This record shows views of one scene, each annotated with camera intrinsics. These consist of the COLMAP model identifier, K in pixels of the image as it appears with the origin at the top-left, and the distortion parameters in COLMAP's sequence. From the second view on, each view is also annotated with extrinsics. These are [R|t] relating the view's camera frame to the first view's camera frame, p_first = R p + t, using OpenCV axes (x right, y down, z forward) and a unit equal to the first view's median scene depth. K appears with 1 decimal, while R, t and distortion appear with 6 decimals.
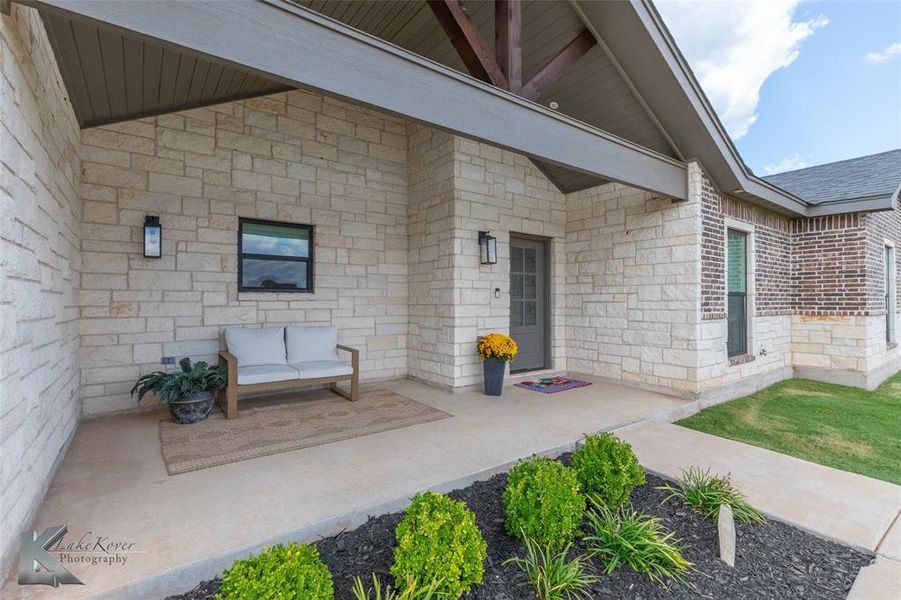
lens RADIAL K [[407.4, 0, 450.5], [0, 407.4, 300.0], [0, 0, 1]] dist [-0.000434, -0.000099]
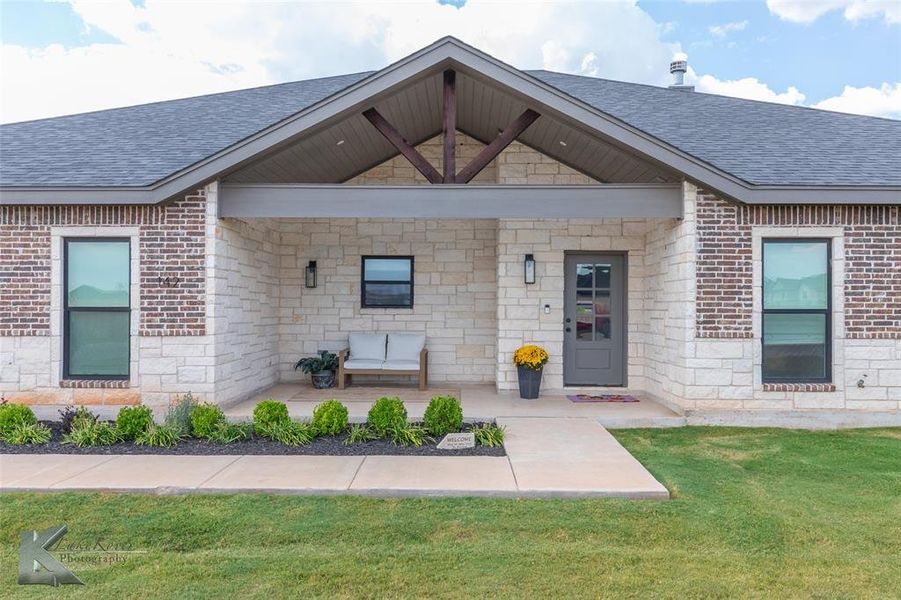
lens RADIAL K [[708.0, 0, 450.5], [0, 708.0, 300.0], [0, 0, 1]] dist [-0.001961, 0.000218]
pose [[0.784759, -0.003226, -0.619792, 1.166370], [-0.003502, 0.999947, -0.009639, -0.023586], [0.619791, 0.009735, 0.784707, -0.693908]]
